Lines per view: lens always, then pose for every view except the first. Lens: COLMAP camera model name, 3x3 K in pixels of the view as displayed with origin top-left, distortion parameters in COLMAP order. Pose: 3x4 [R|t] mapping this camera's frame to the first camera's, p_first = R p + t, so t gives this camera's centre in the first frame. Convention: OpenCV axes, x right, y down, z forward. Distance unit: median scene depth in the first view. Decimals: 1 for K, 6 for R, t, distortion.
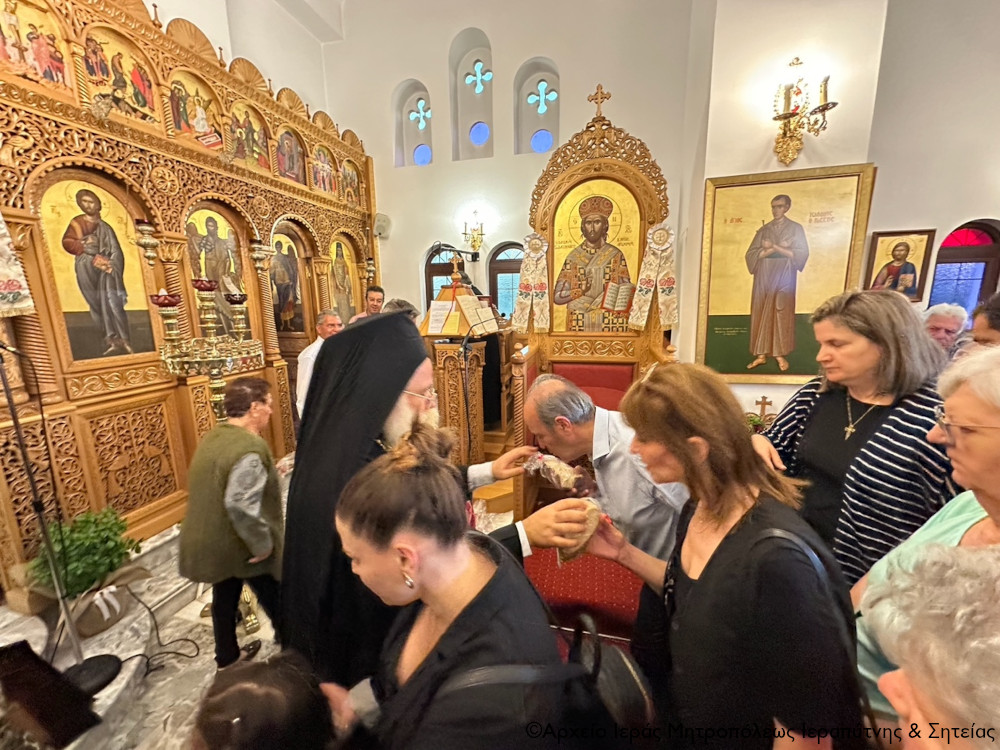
lens RADIAL K [[399.3, 0, 498.0], [0, 399.3, 373.0], [0, 0, 1]] dist [-0.000289, -0.000731]
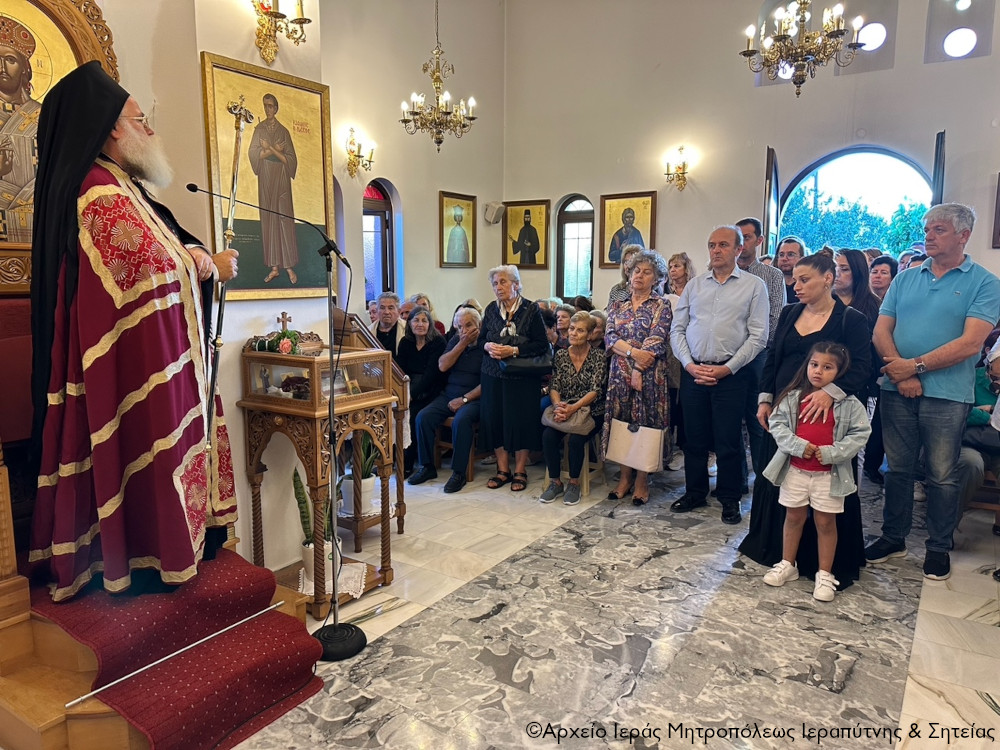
lens RADIAL K [[699.7, 0, 495.6], [0, 699.7, 377.8], [0, 0, 1]] dist [0.051035, -0.058887]
pose [[0.327883, -0.117424, 0.937392, -0.597782], [0.156788, 0.985249, 0.068577, 0.146346], [-0.931617, 0.124486, 0.341457, 0.006273]]
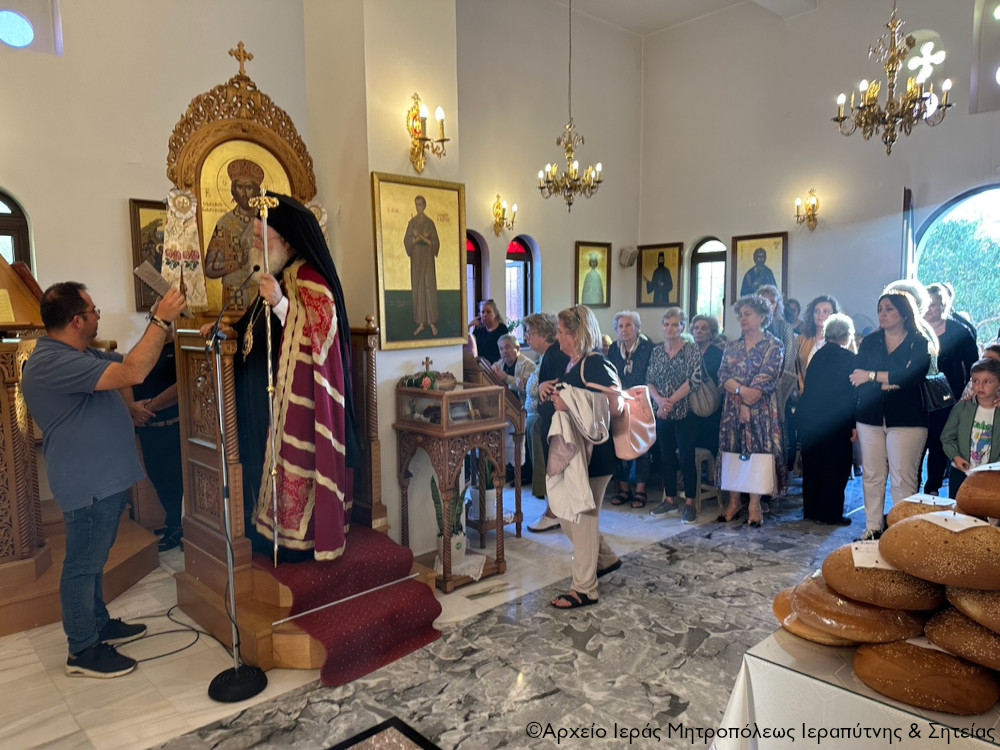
lens RADIAL K [[699.7, 0, 487.6], [0, 699.7, 378.7], [0, 0, 1]] dist [0.051035, -0.058887]
pose [[0.545319, -0.074398, 0.834921, -0.841489], [0.152048, 0.988309, -0.011242, 0.147961], [-0.824323, 0.133079, 0.550255, -0.259054]]
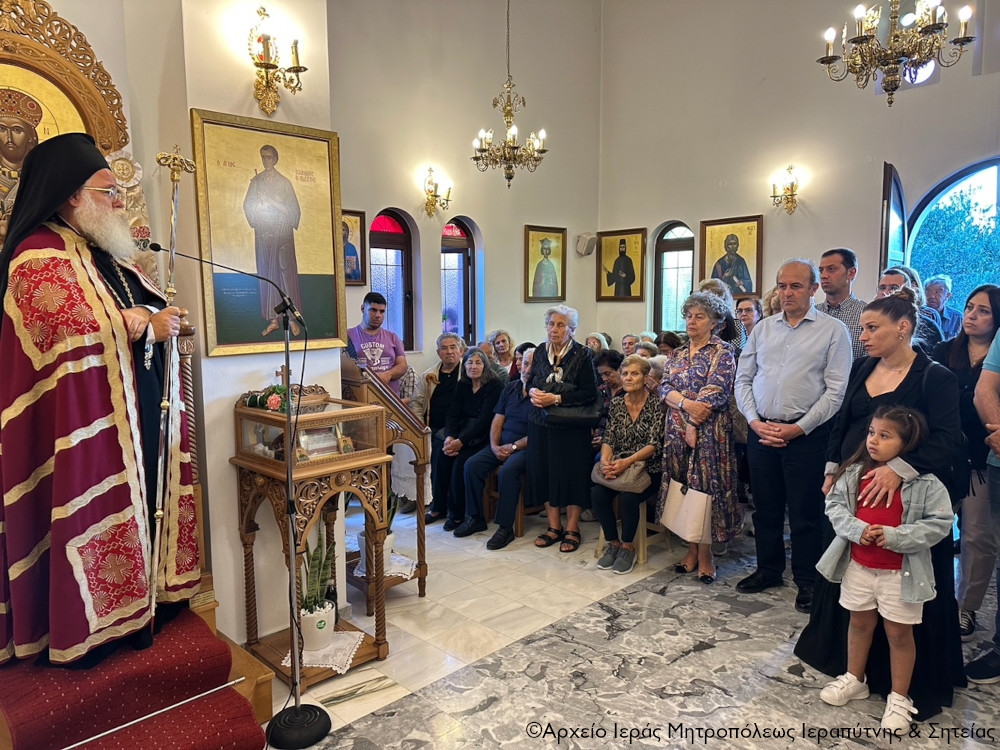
lens RADIAL K [[699.7, 0, 487.9], [0, 699.7, 376.2], [0, 0, 1]] dist [0.051035, -0.058887]
pose [[0.520640, -0.078552, 0.850155, -0.364194], [0.151665, 0.988431, -0.001552, 0.130630], [-0.840197, 0.129746, 0.526531, -0.179768]]
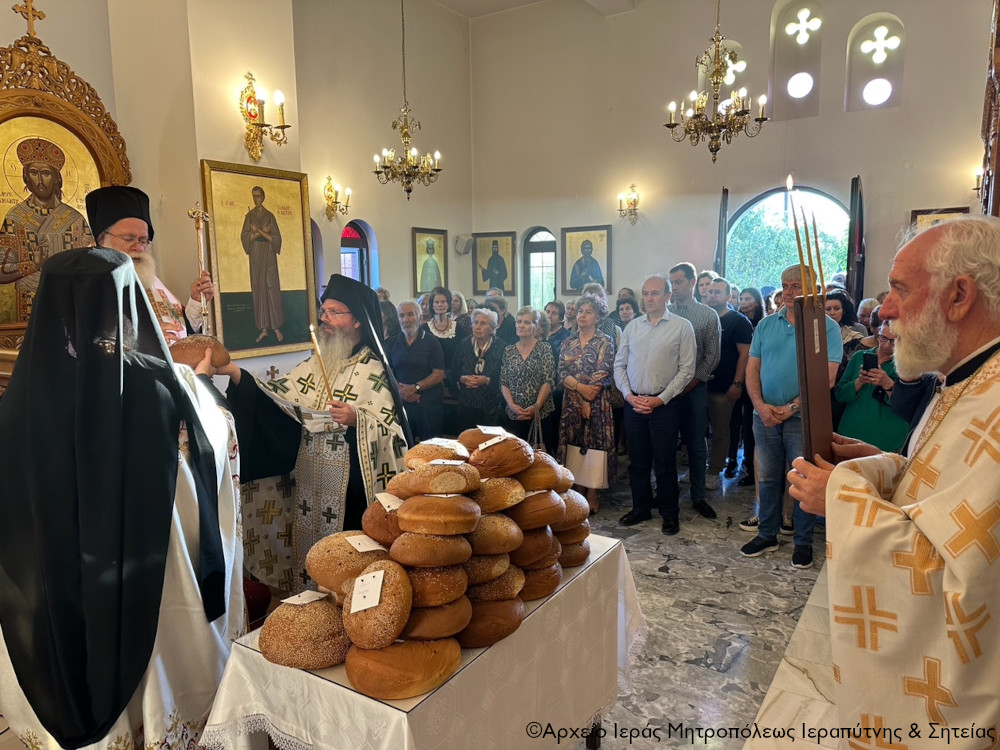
lens RADIAL K [[699.7, 0, 487.4], [0, 699.7, 379.1], [0, 0, 1]] dist [0.051035, -0.058887]
pose [[0.316762, -0.119189, 0.940987, -0.811319], [0.176153, 0.982207, 0.065112, 0.061096], [-0.932004, 0.145132, 0.332121, -0.157403]]
